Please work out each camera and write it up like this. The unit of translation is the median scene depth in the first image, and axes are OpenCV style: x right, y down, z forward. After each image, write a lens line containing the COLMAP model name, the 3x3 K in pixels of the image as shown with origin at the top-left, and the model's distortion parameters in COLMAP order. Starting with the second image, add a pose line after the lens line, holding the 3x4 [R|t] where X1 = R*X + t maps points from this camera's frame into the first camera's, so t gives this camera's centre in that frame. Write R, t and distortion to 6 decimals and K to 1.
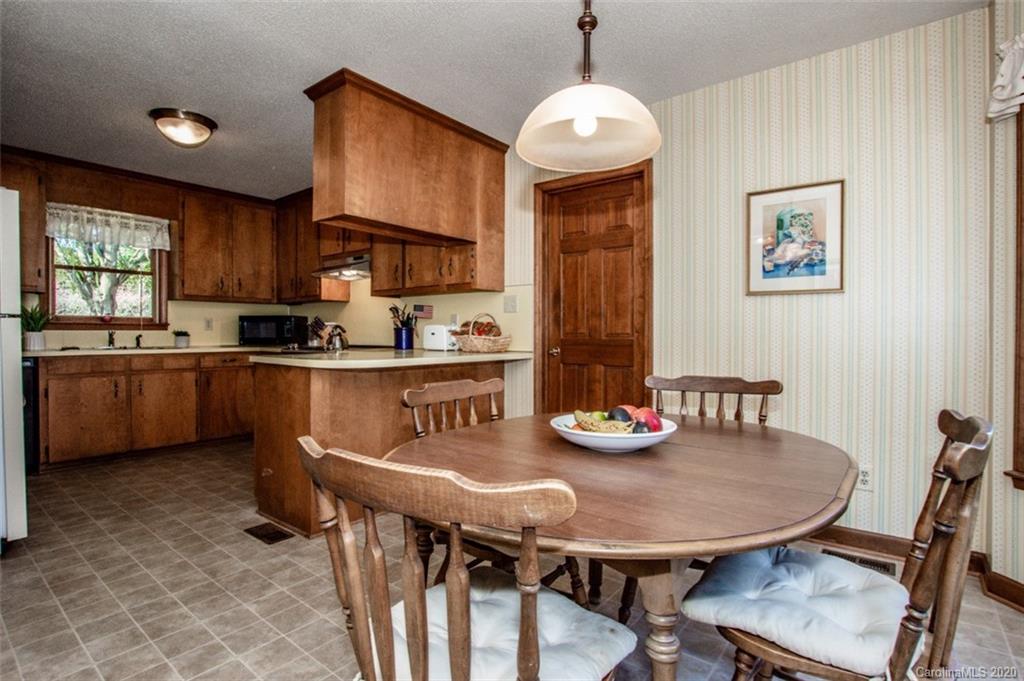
lens RADIAL K [[508.3, 0, 512.0], [0, 508.3, 340.5], [0, 0, 1]] dist [-0.033089, 0.000372]
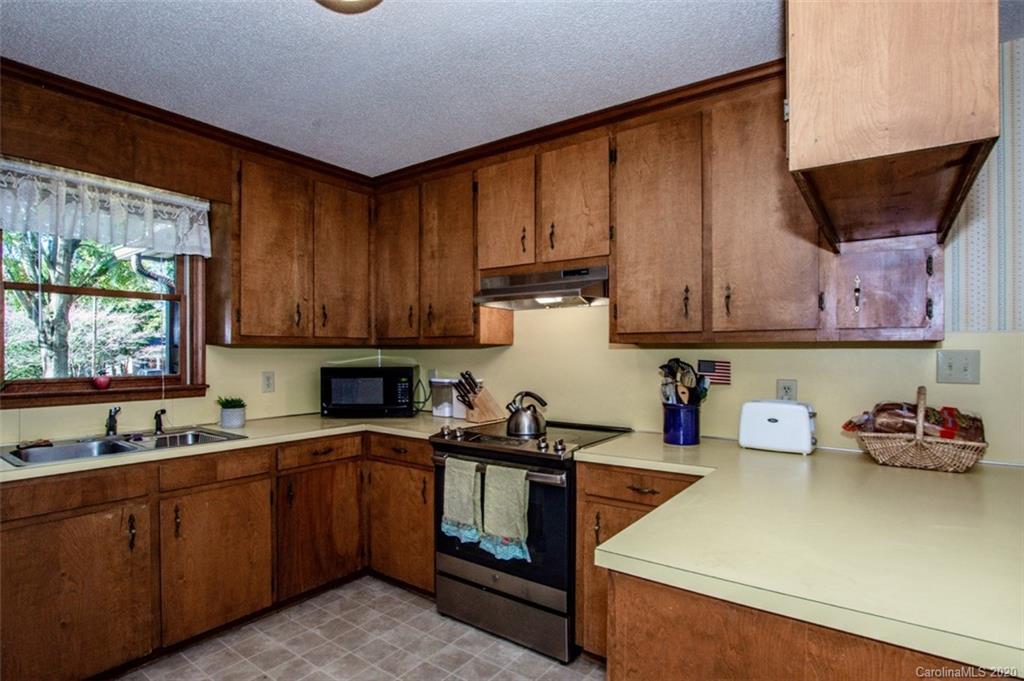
lens RADIAL K [[526.3, 0, 501.8], [0, 526.3, 352.6], [0, 0, 1]] dist [-0.027748, 0.000626]
pose [[0.999441, -0.002595, 0.033336, -0.391627], [0.002921, 0.999948, -0.009756, -0.067786], [-0.033309, 0.009848, 0.999397, 0.414864]]
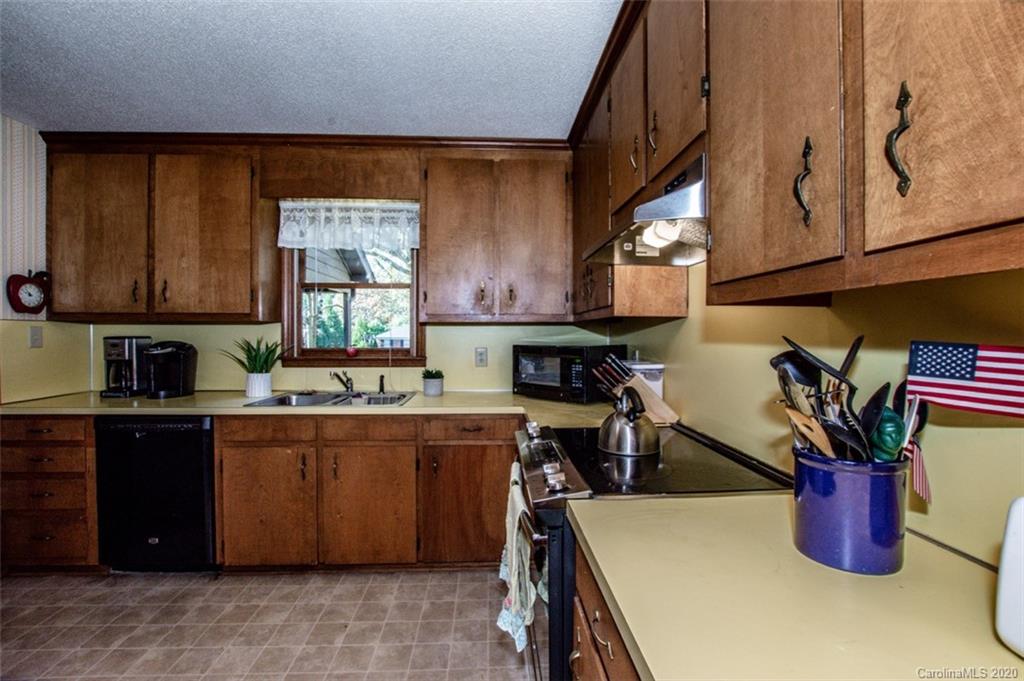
lens RADIAL K [[456.7, 0, 512.0], [0, 456.7, 340.5], [0, 0, 1]] dist [-0.025929, -0.000018]
pose [[0.664288, 0.009402, -0.747418, -0.154744], [-0.007659, 0.999954, 0.005772, -0.065057], [0.747438, 0.001890, 0.664329, 0.717695]]
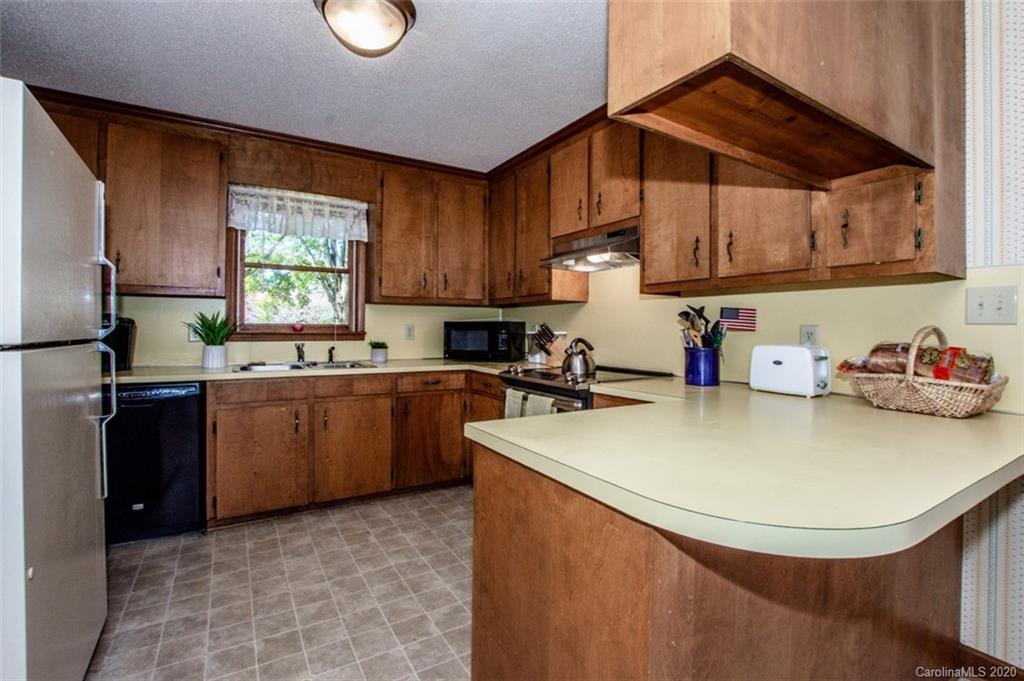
lens RADIAL K [[468.3, 0, 510.2], [0, 468.3, 325.8], [0, 0, 1]] dist [-0.034485, -0.000009]
pose [[0.937664, 0.002698, -0.347531, -0.216813], [-0.009210, 0.999812, -0.017088, -0.035250], [0.347420, 0.019223, 0.937513, 0.395815]]
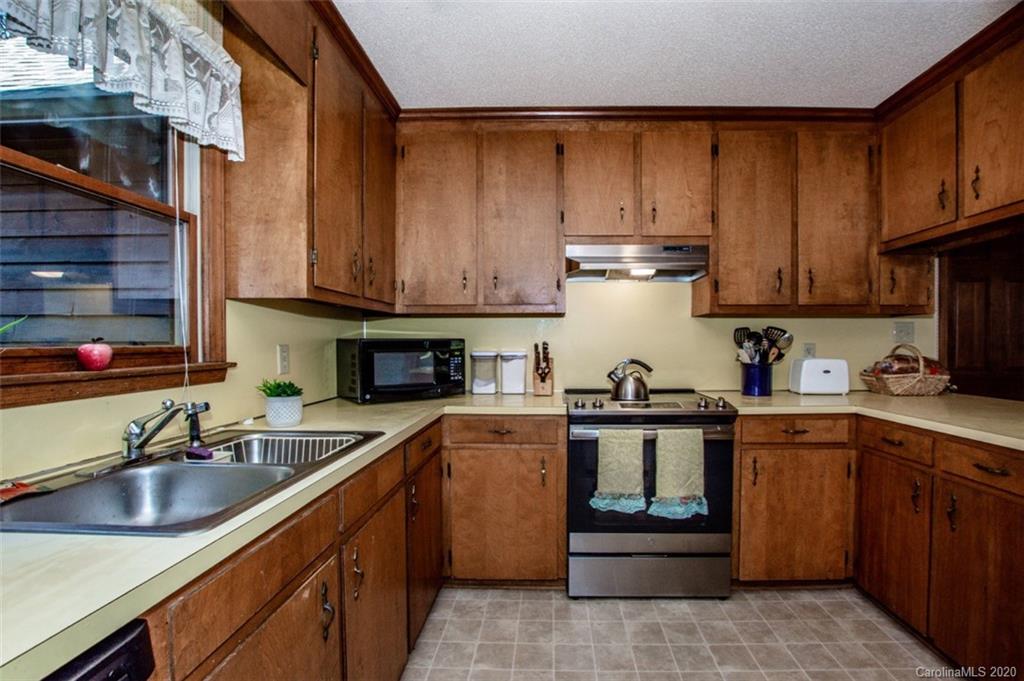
lens RADIAL K [[462.6, 0, 550.8], [0, 462.6, 352.2], [0, 0, 1]] dist [-0.029357, 0.000466]
pose [[0.792550, -0.014600, 0.609632, -0.741156], [0.010699, 0.999892, 0.010037, -0.044317], [-0.609713, -0.001432, 0.792621, 0.634455]]
